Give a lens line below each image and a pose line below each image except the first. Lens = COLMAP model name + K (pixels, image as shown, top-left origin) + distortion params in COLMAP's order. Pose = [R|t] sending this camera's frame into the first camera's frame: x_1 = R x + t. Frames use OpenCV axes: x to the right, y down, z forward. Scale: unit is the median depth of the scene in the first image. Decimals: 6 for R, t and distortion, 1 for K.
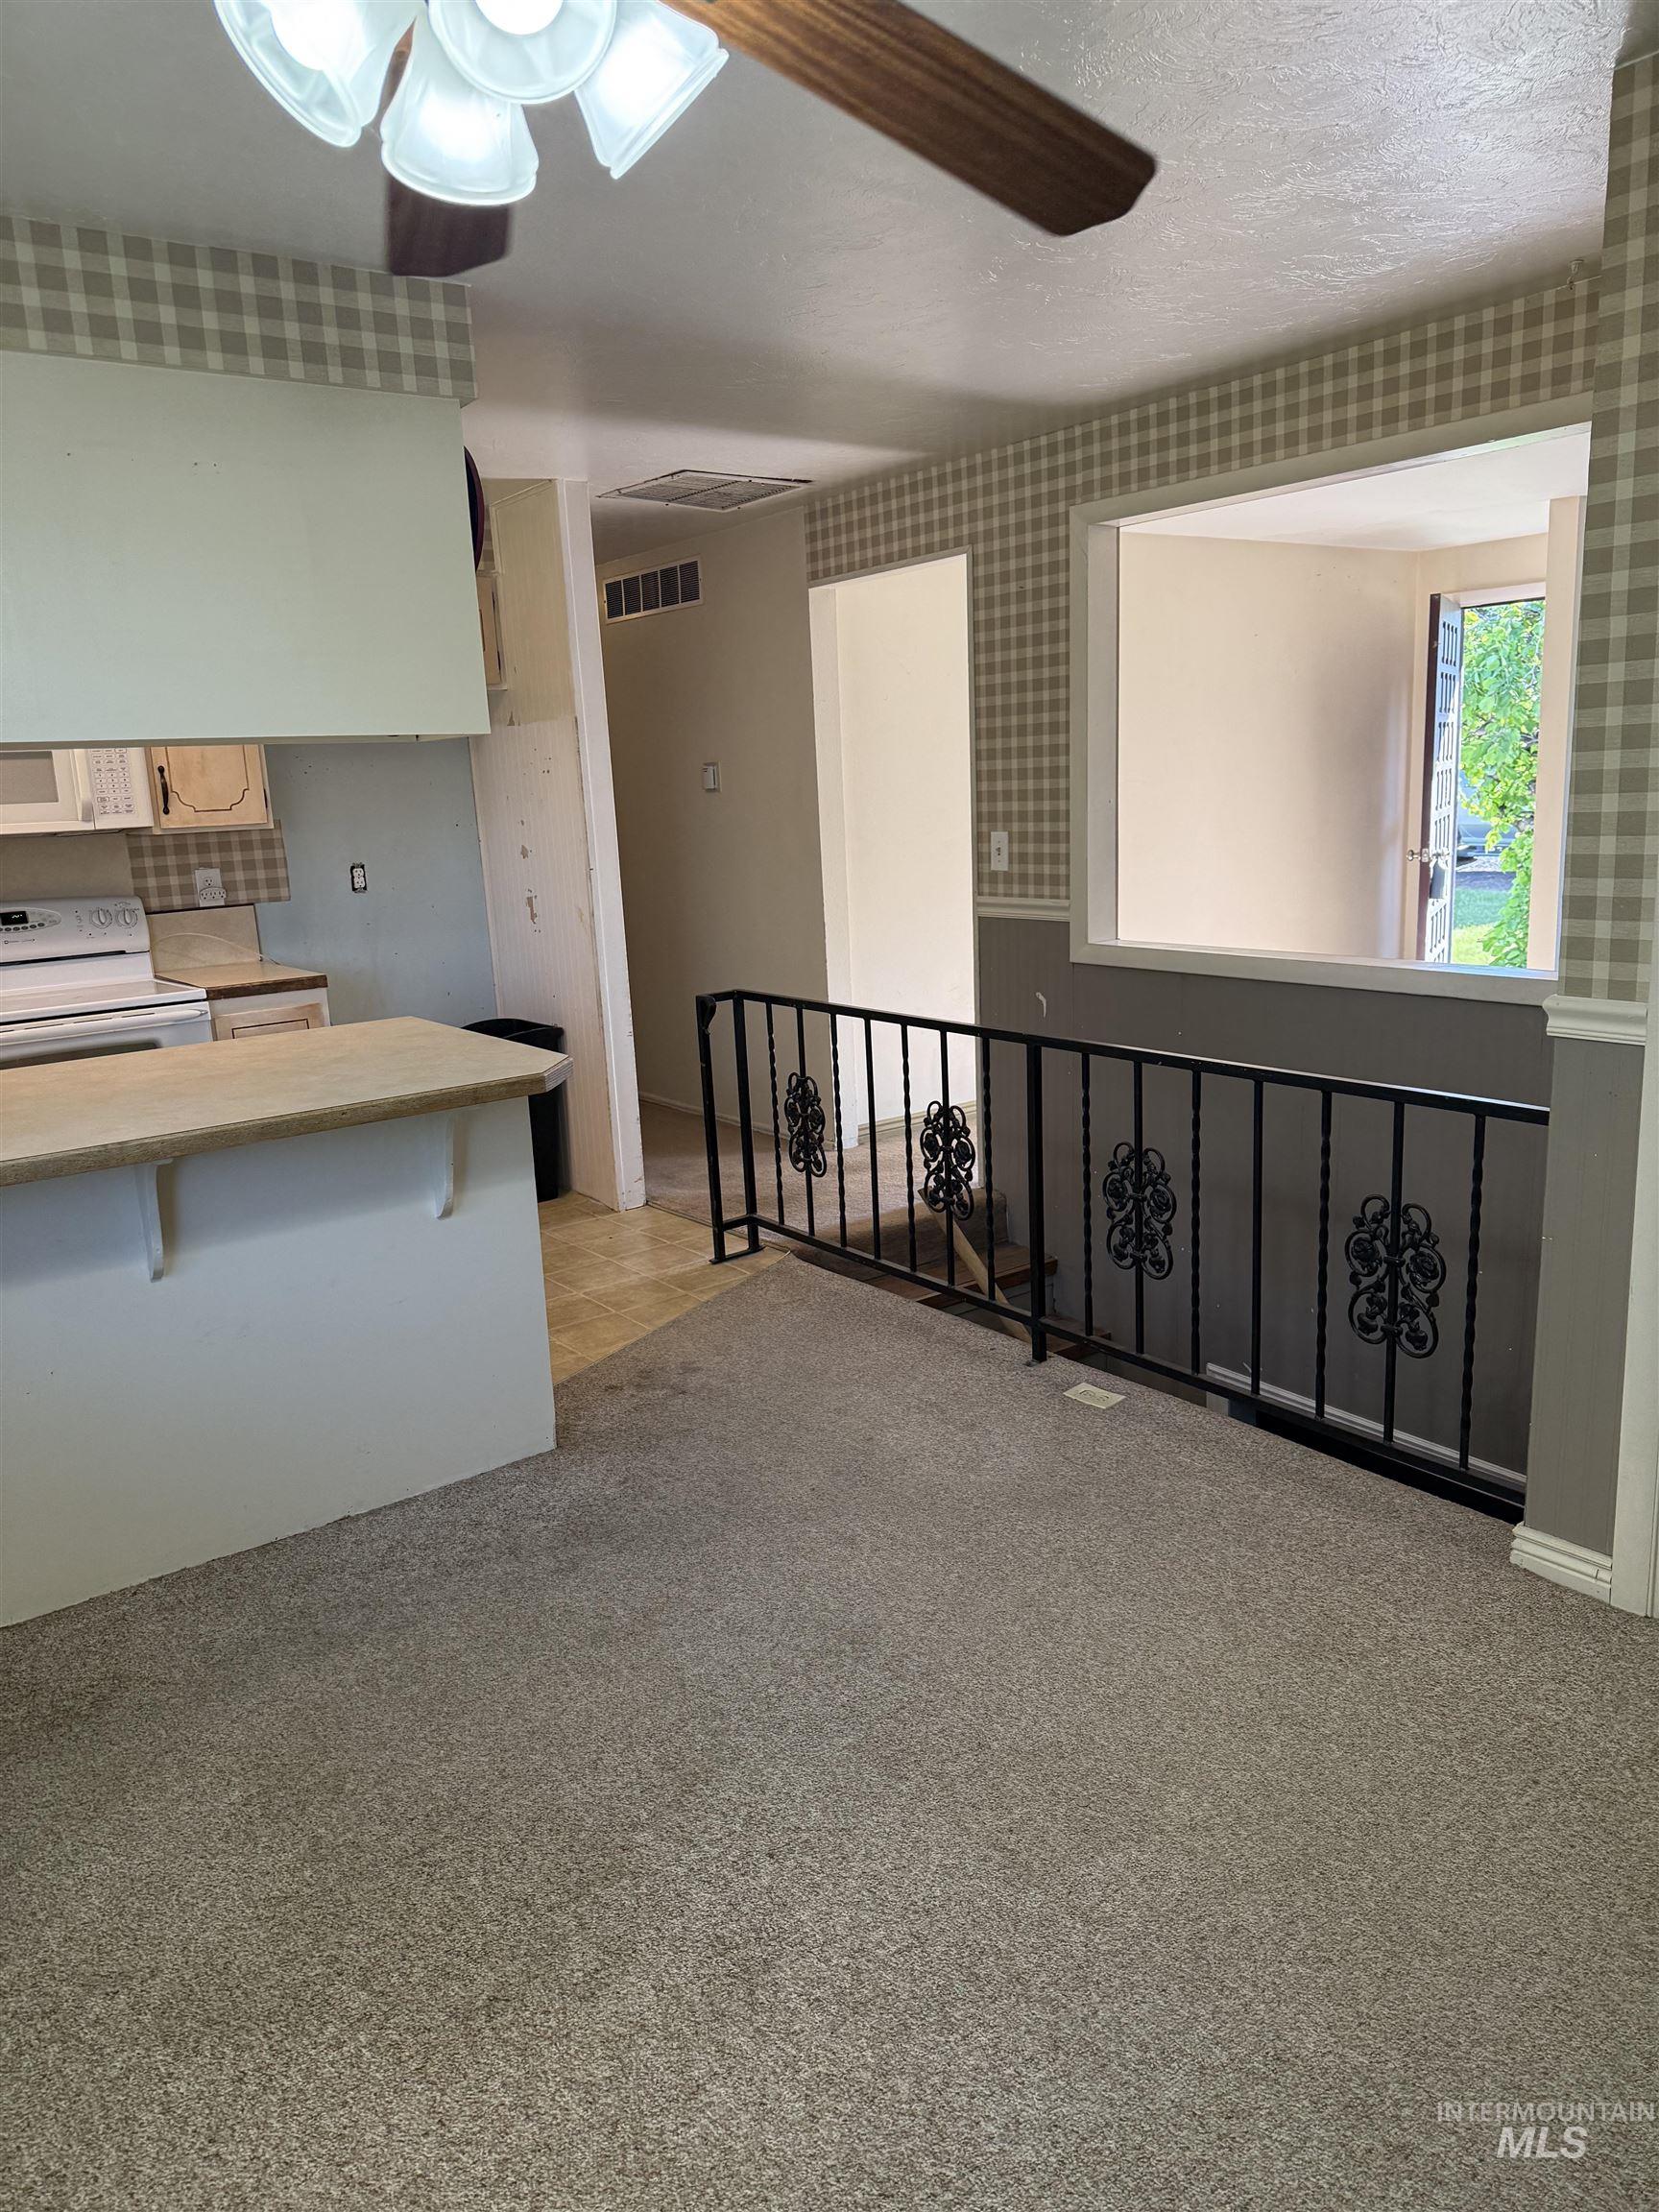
lens RADIAL K [[1549.0, 0, 879.5], [0, 1549.0, 1136.4], [0, 0, 1]] dist [0.053750, -0.128554]
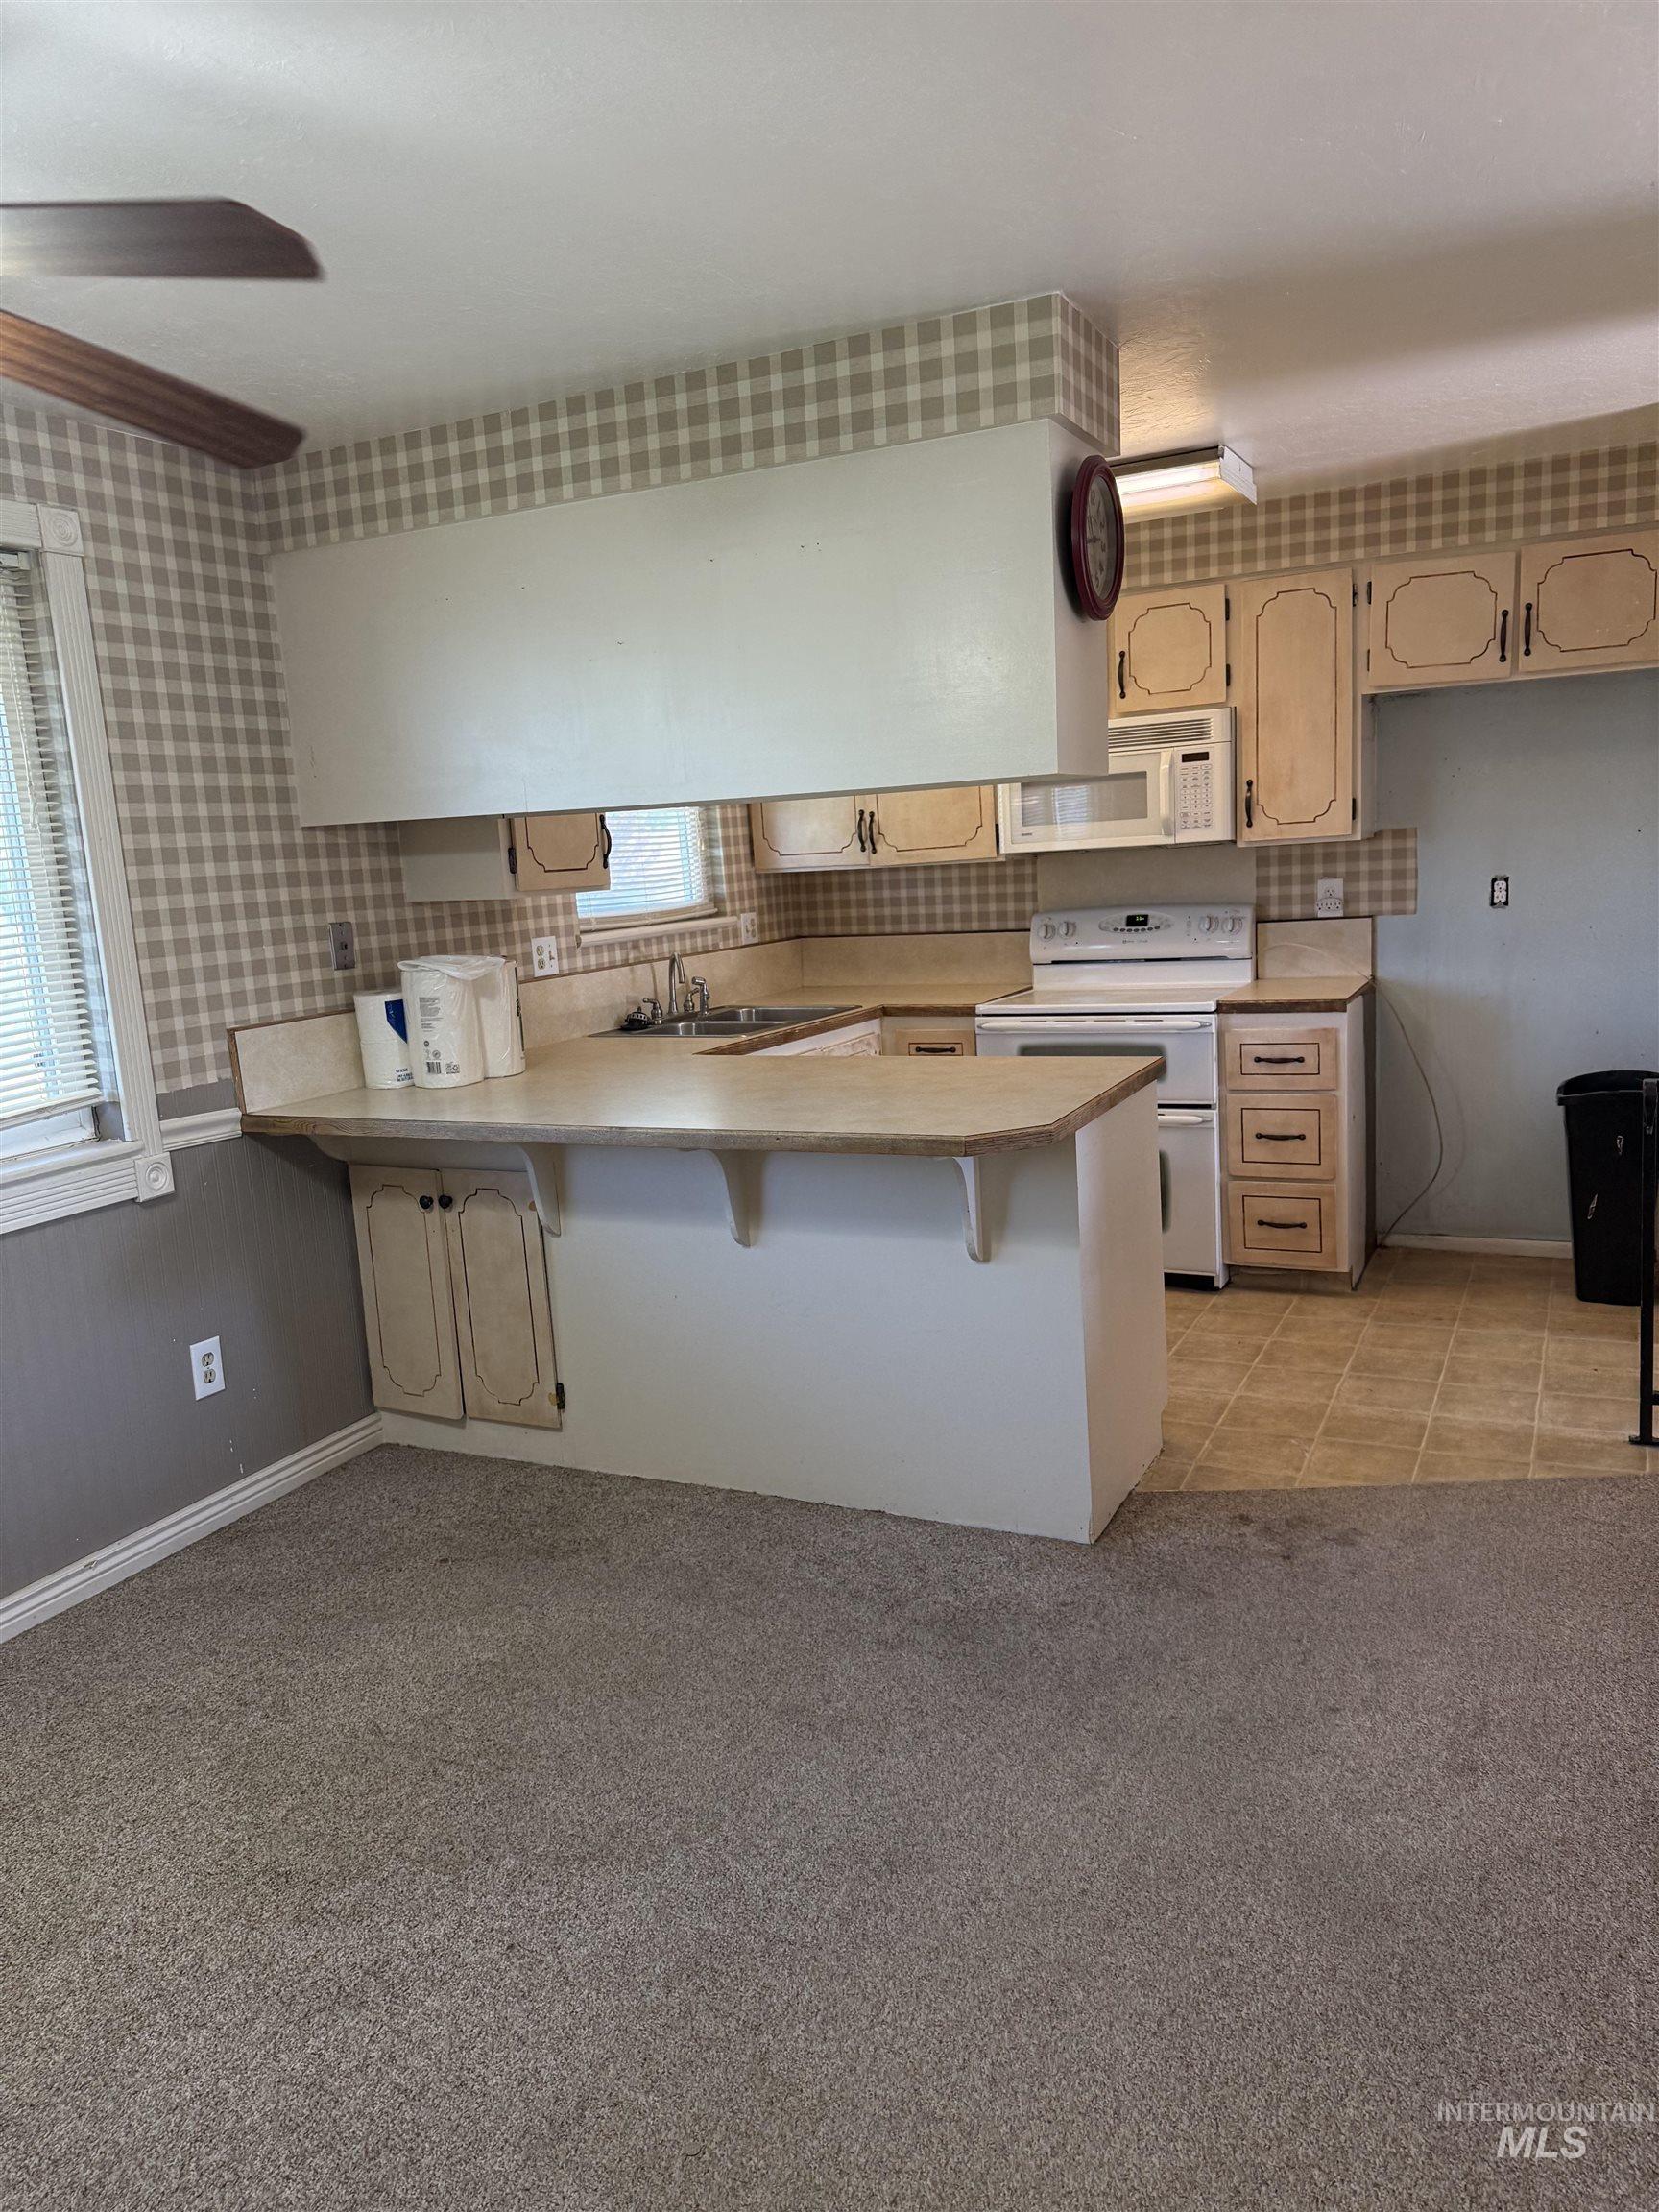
lens RADIAL K [[1563.4, 0, 805.6], [0, 1563.4, 1110.7], [0, 0, 1]] dist [0.060207, -0.091260]
pose [[0.411621, 0.165559, -0.896191, 0.376713], [-0.159789, 0.981239, 0.107879, -0.090340], [0.897238, 0.098796, 0.430353, 0.318906]]
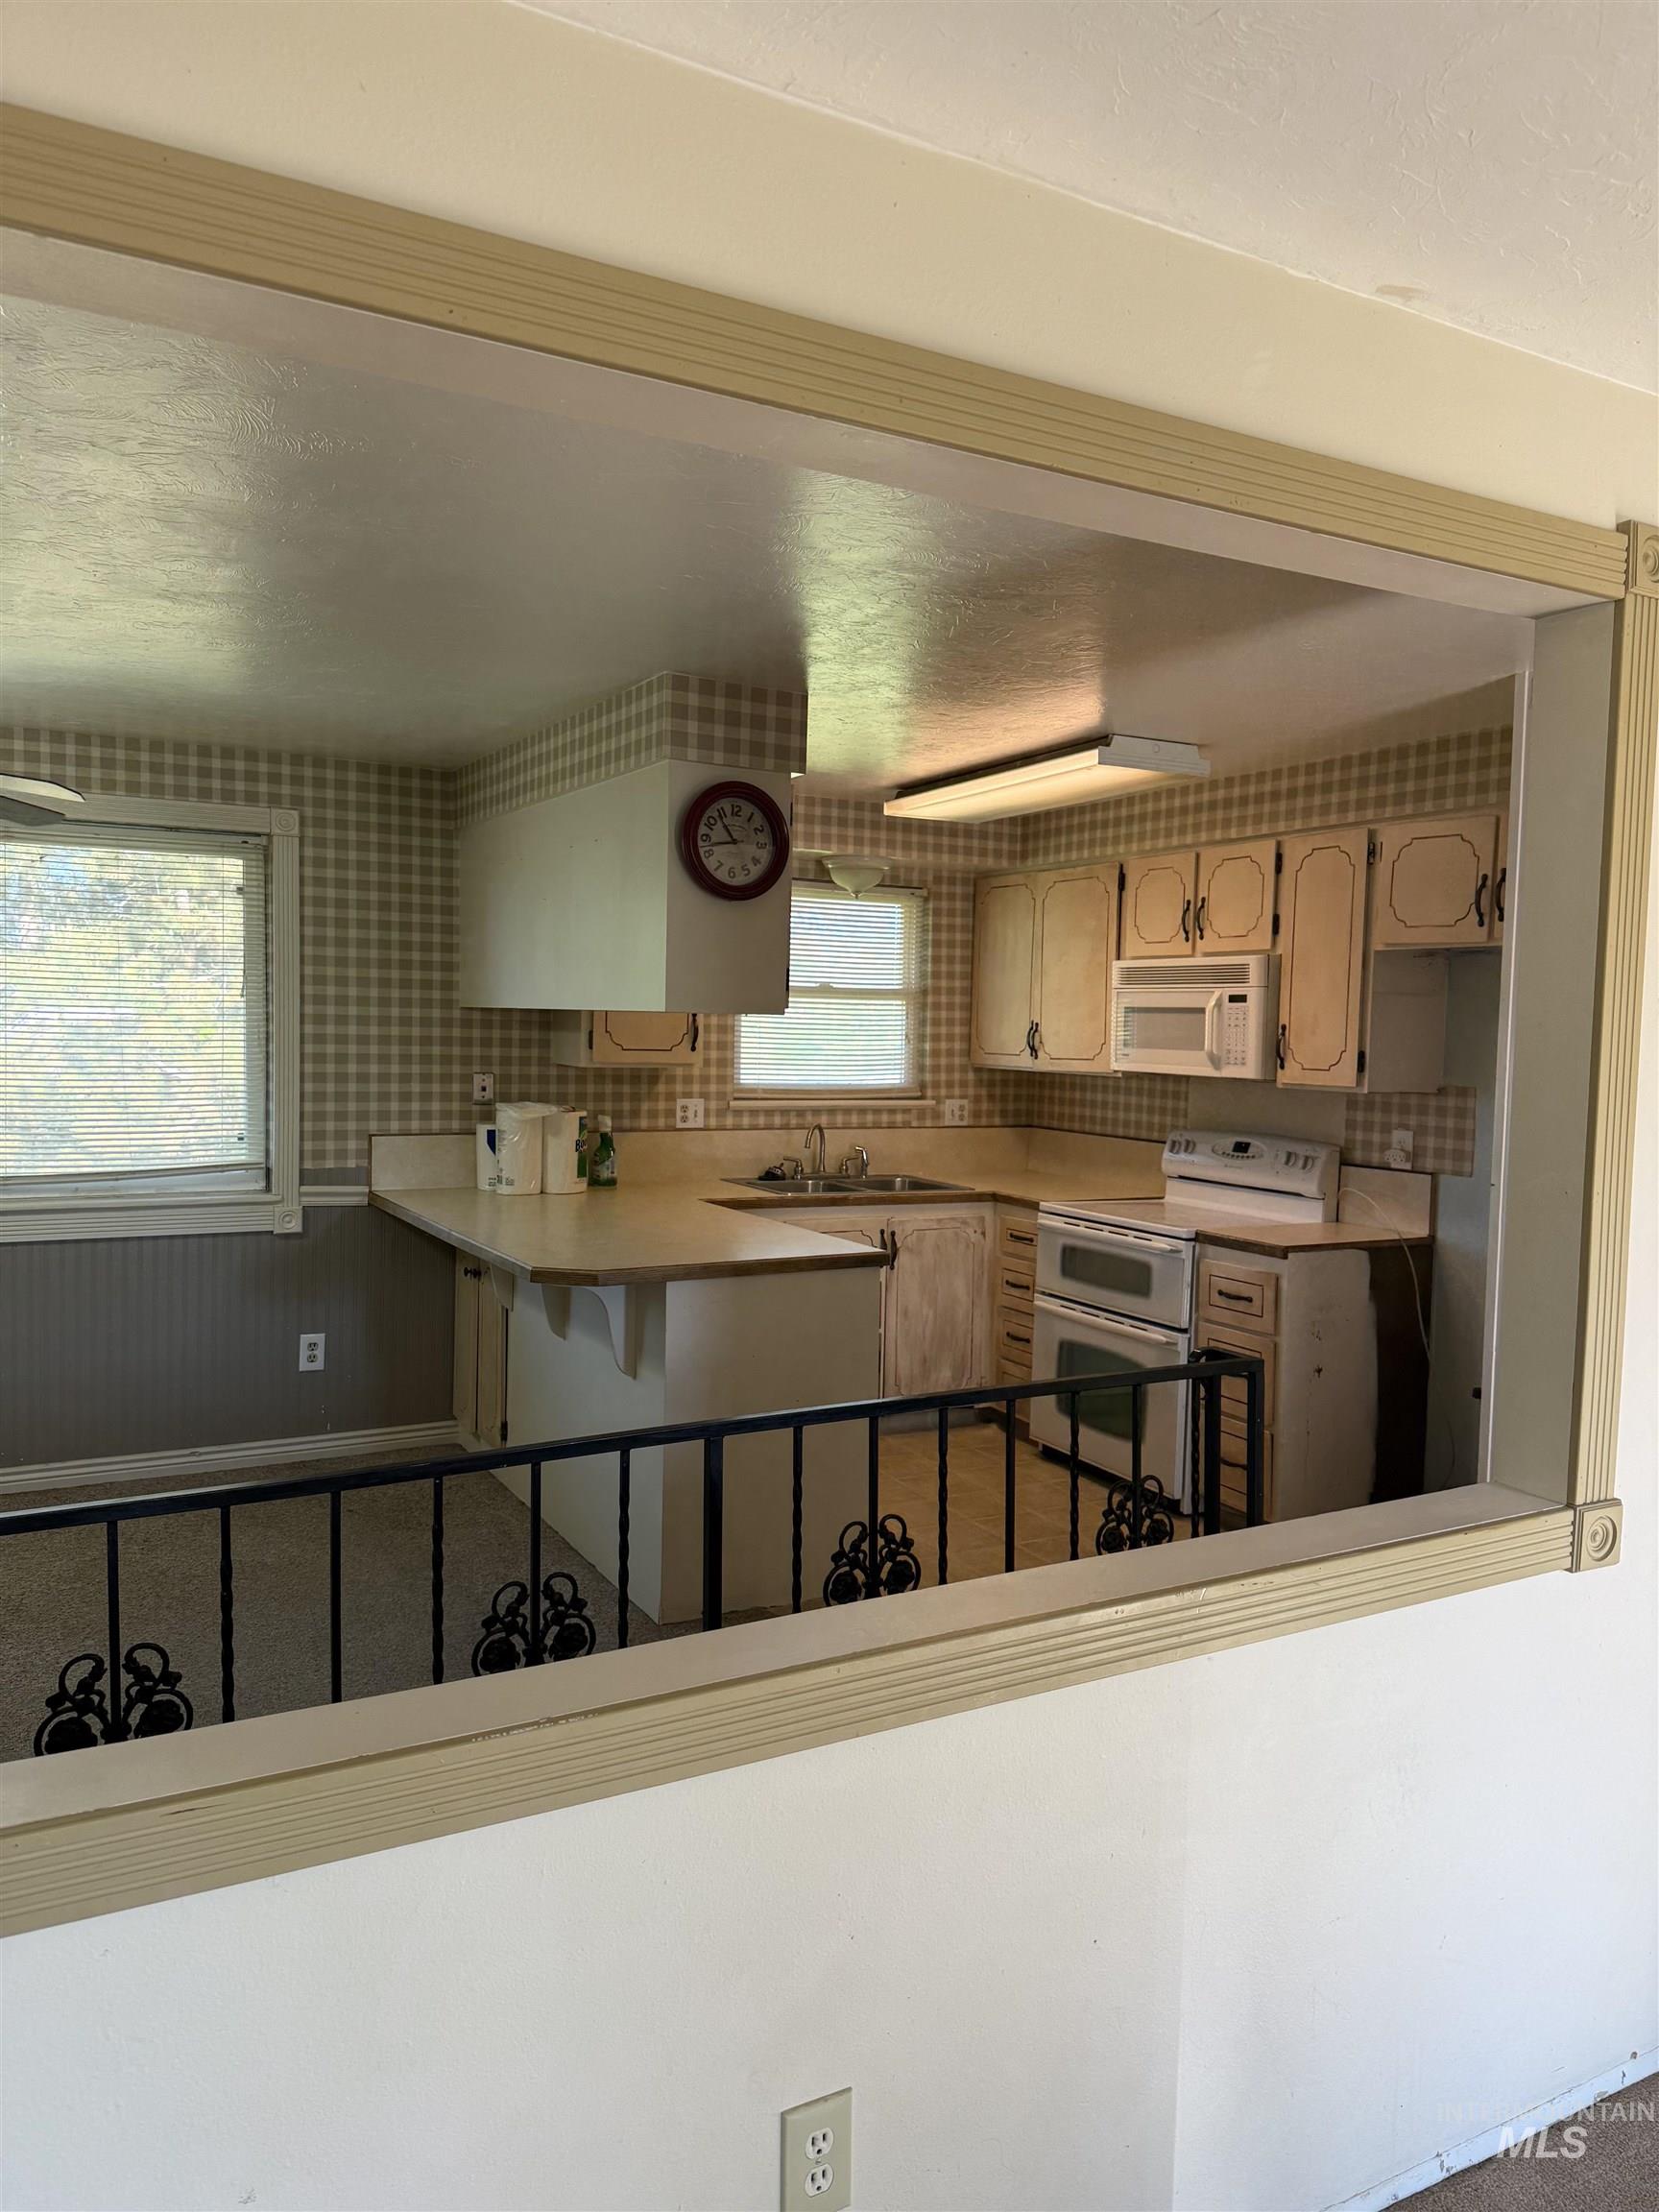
lens RADIAL K [[1553.3, 0, 829.5], [0, 1553.3, 1106.0], [0, 0, 1]] dist [0.192562, -0.259186]
pose [[-0.195390, 0.091214, -0.976475, 0.638190], [-0.232544, 0.962962, 0.136483, -0.258987], [0.952757, 0.253741, -0.166942, 0.901102]]
